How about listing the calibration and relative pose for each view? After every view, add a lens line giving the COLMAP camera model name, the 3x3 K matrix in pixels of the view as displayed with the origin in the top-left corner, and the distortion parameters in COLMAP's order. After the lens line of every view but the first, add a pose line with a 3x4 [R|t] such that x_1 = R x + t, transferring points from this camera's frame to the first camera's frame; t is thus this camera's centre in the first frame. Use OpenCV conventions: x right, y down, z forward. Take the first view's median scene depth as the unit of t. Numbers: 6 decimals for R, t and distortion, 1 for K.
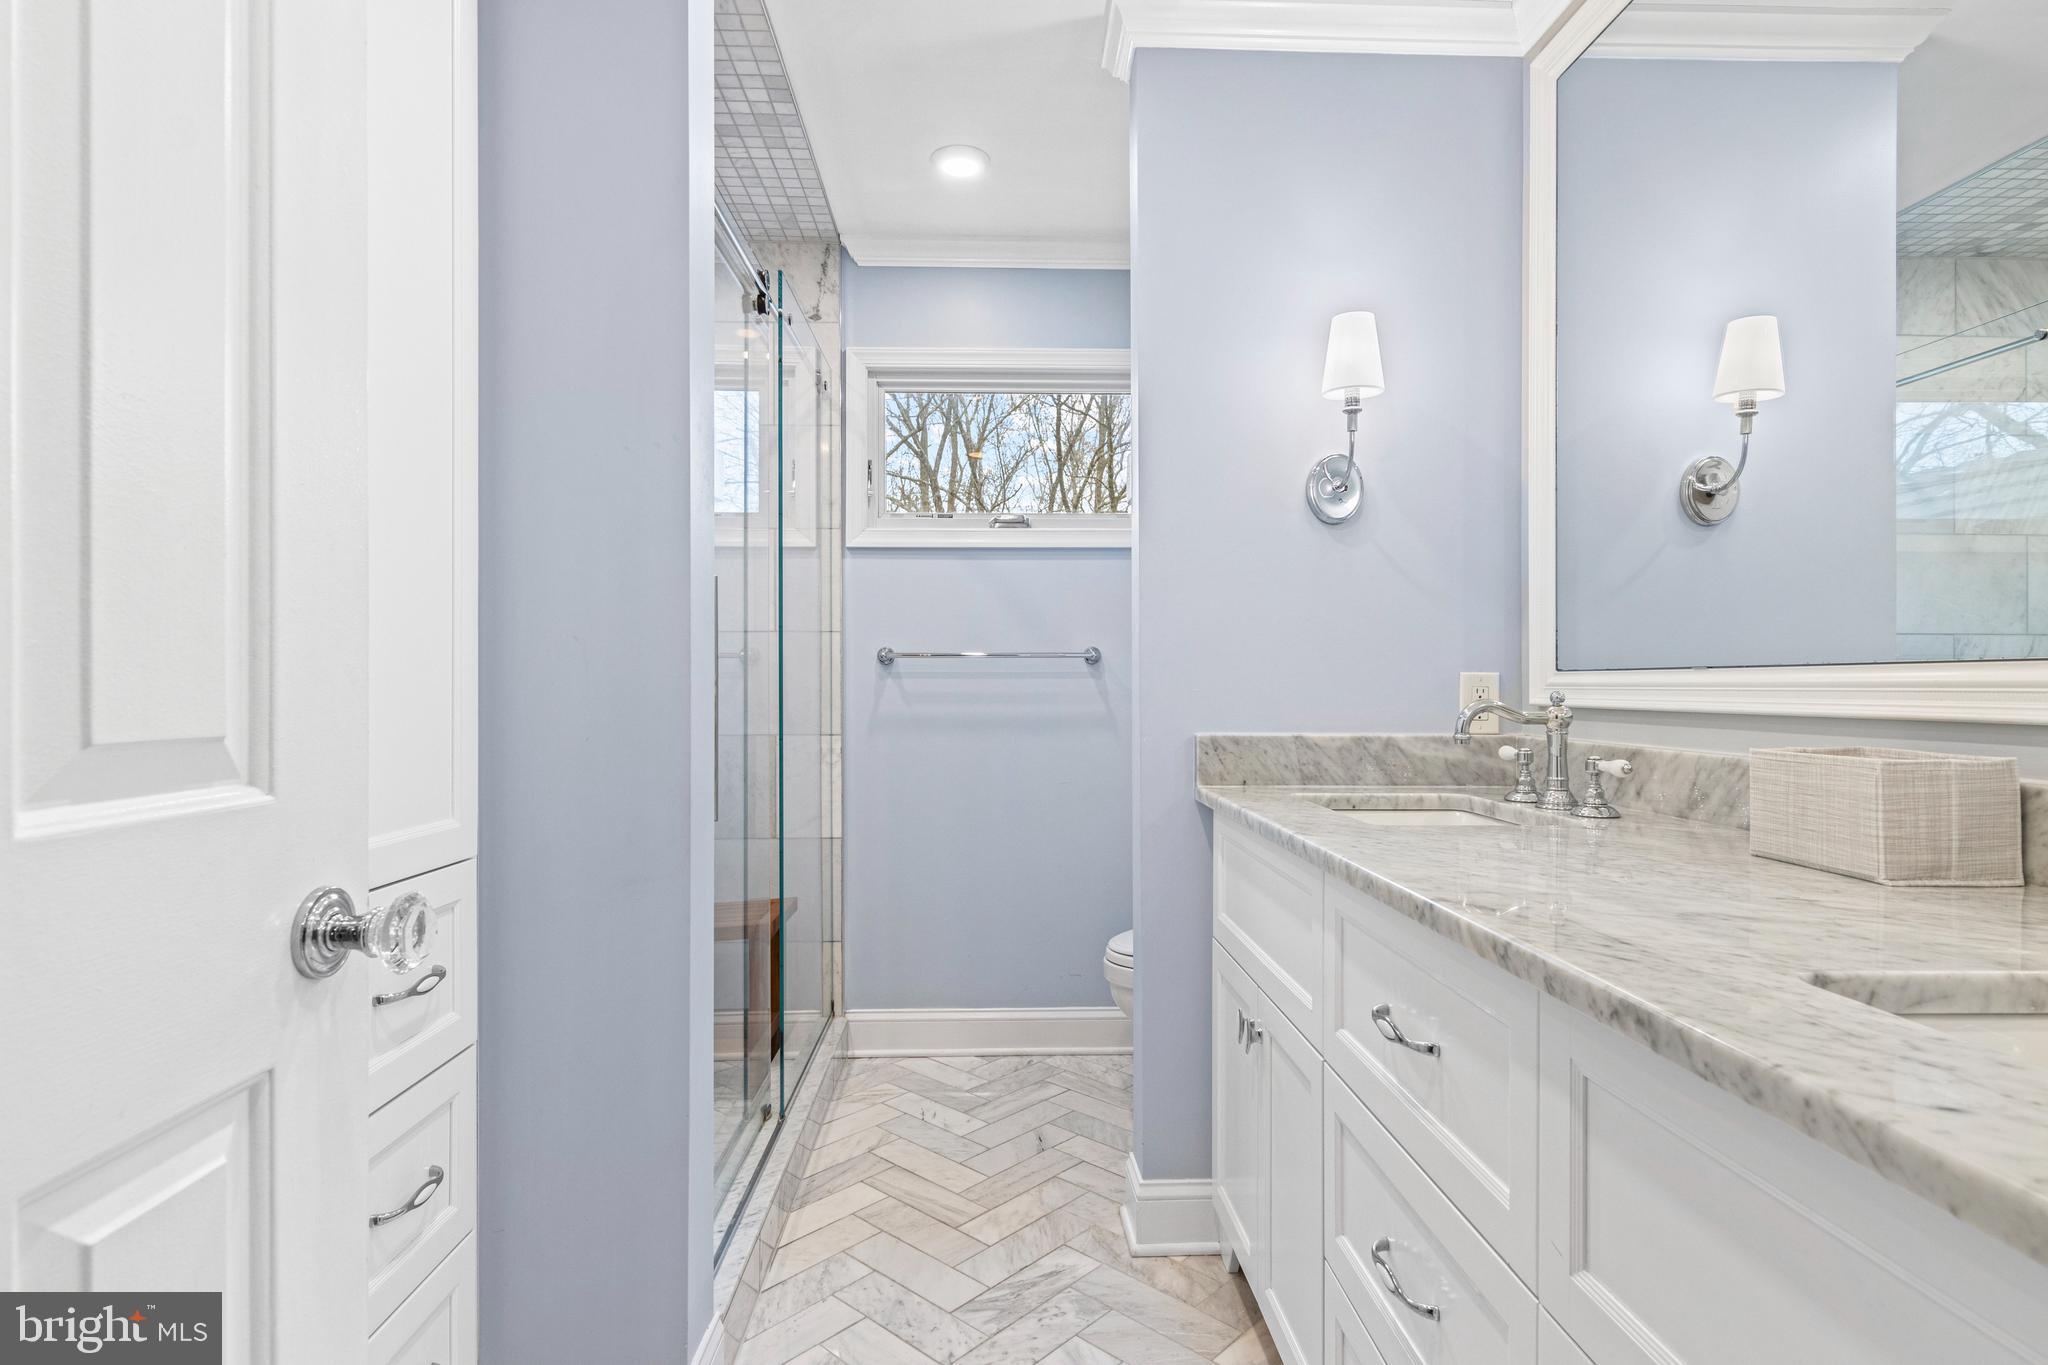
lens RADIAL K [[1049.0, 0, 1026.2], [0, 1049.0, 690.0], [0, 0, 1]] dist [0.018417, -0.006128]
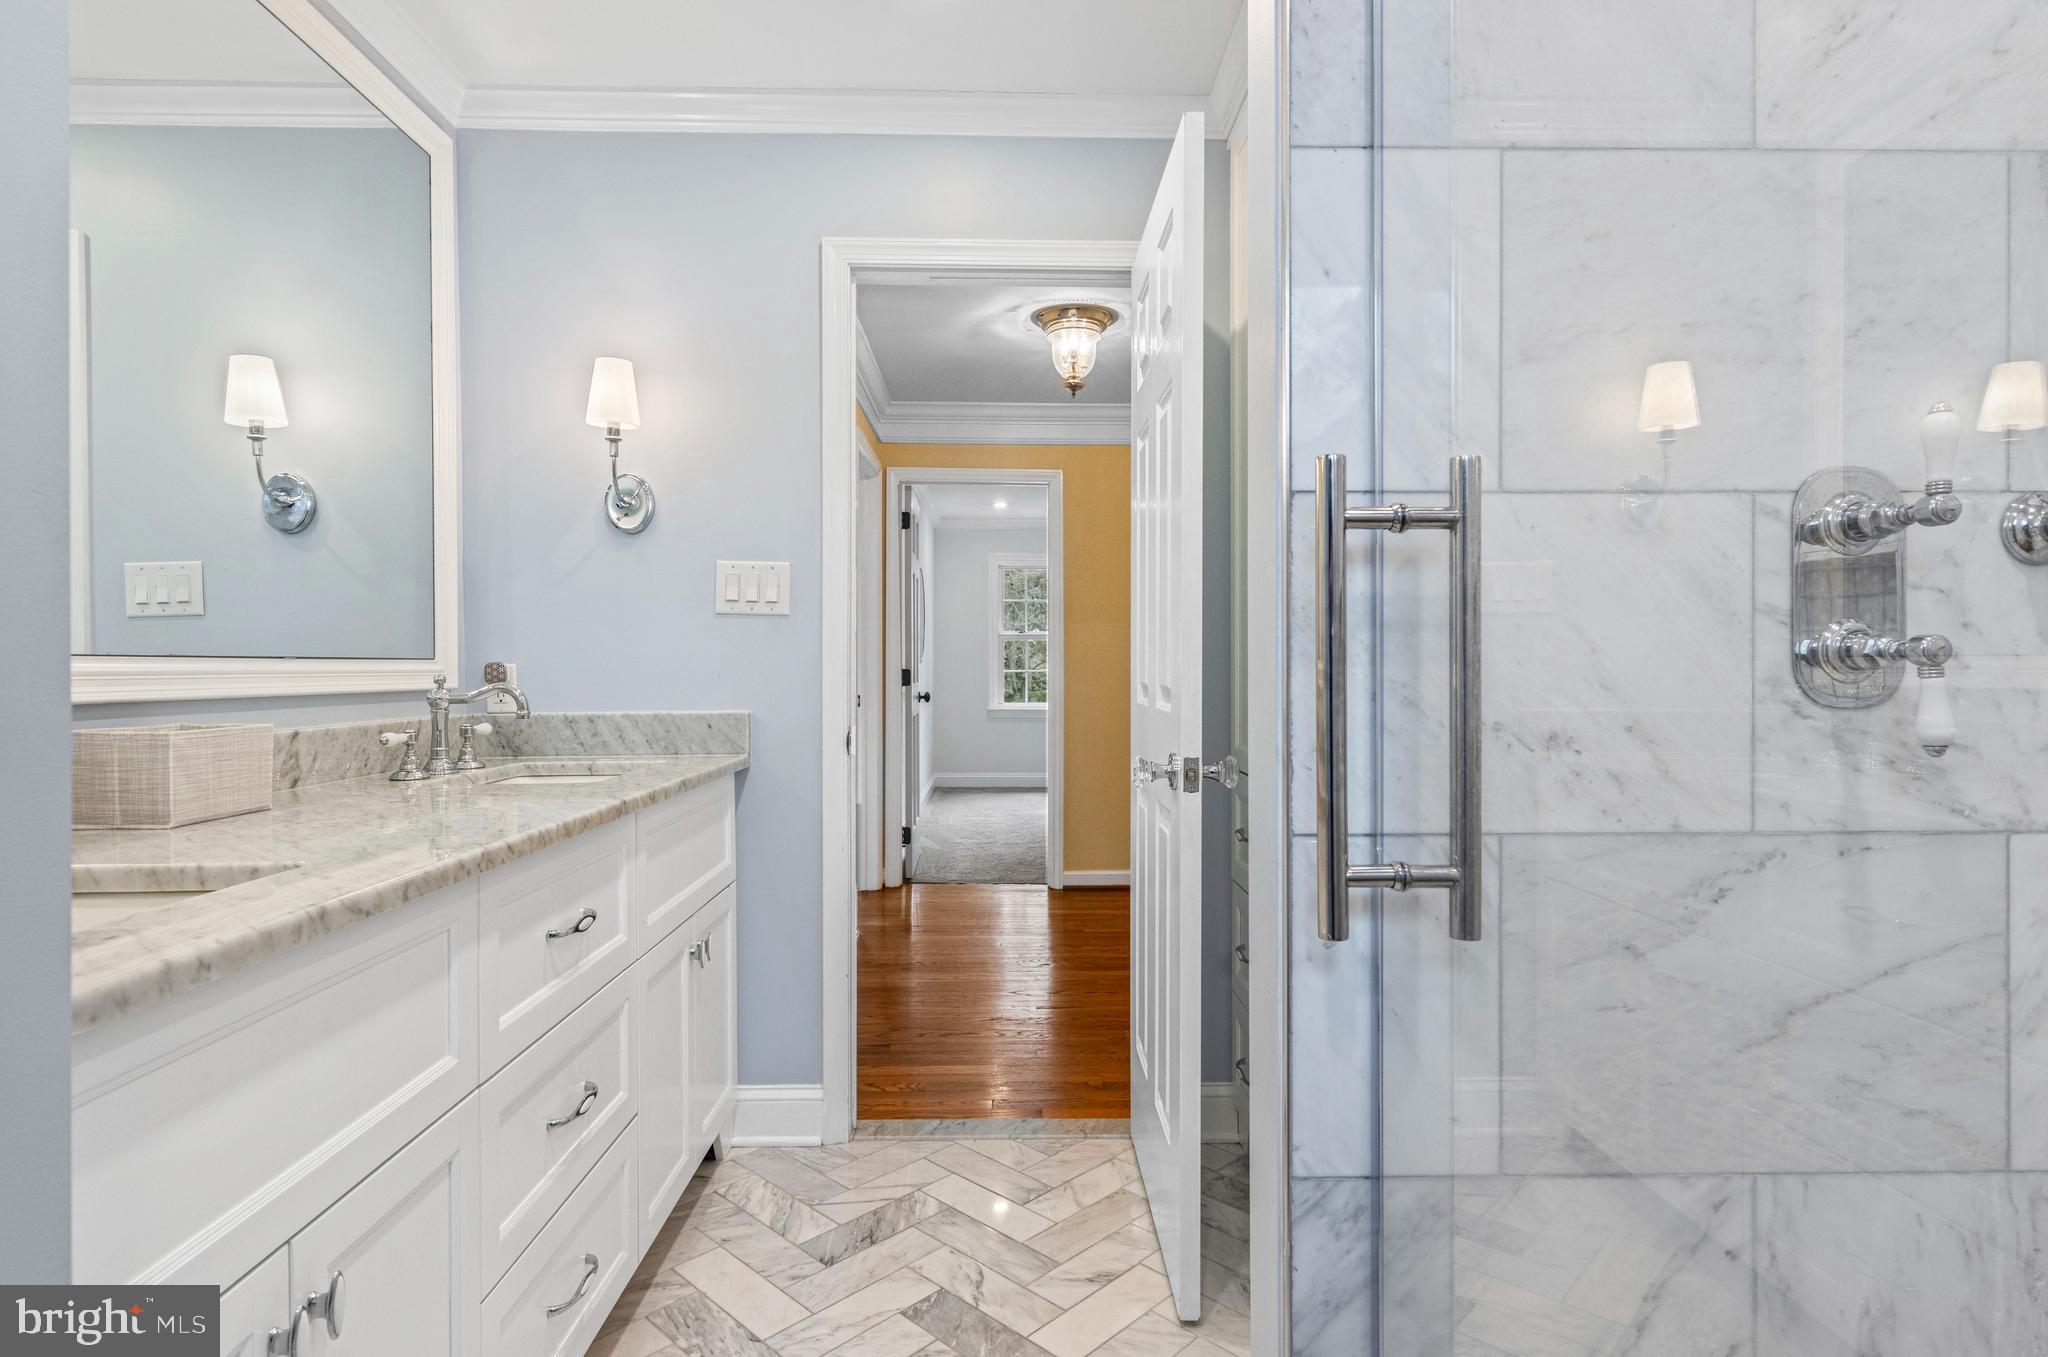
lens RADIAL K [[1051.5, 0, 1022.1], [0, 1051.5, 682.7], [0, 0, 1]] dist [0.017217, -0.005513]
pose [[-0.999818, 0.002610, 0.018916, -0.135467], [0.002979, 0.999805, 0.019521, -0.008956], [-0.018861, 0.019573, -0.999630, 1.249807]]
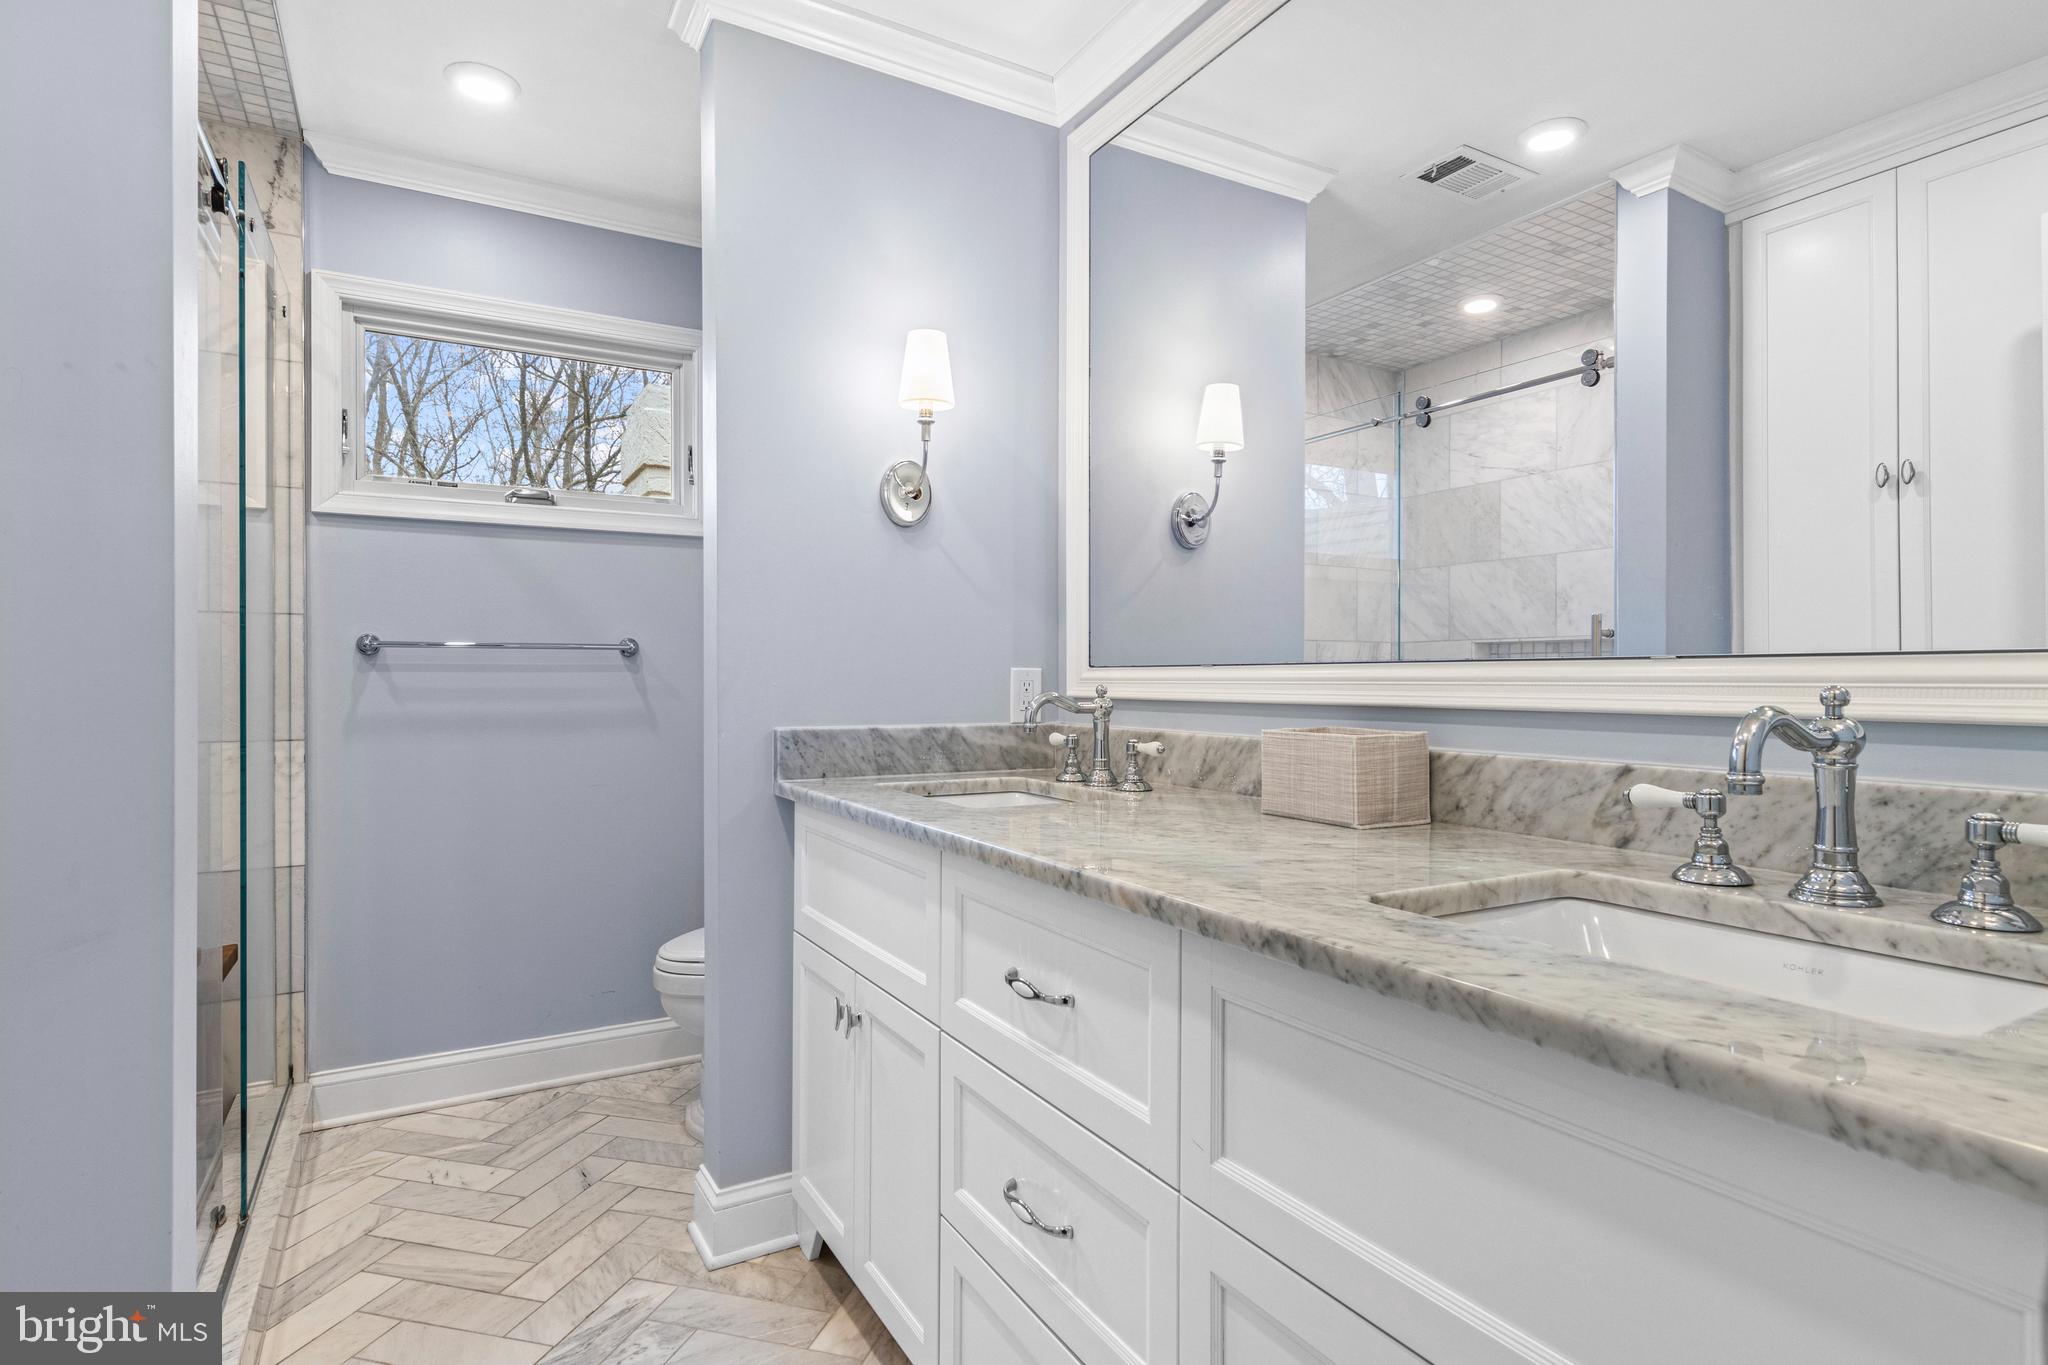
lens RADIAL K [[1051.5, 0, 1022.1], [0, 1051.5, 686.7], [0, 0, 1]] dist [0.017217, -0.005513]
pose [[0.885622, -0.004113, 0.464388, -0.093191], [0.002573, 0.999989, 0.003950, -0.001188], [-0.464399, -0.002303, 0.885623, 0.009108]]
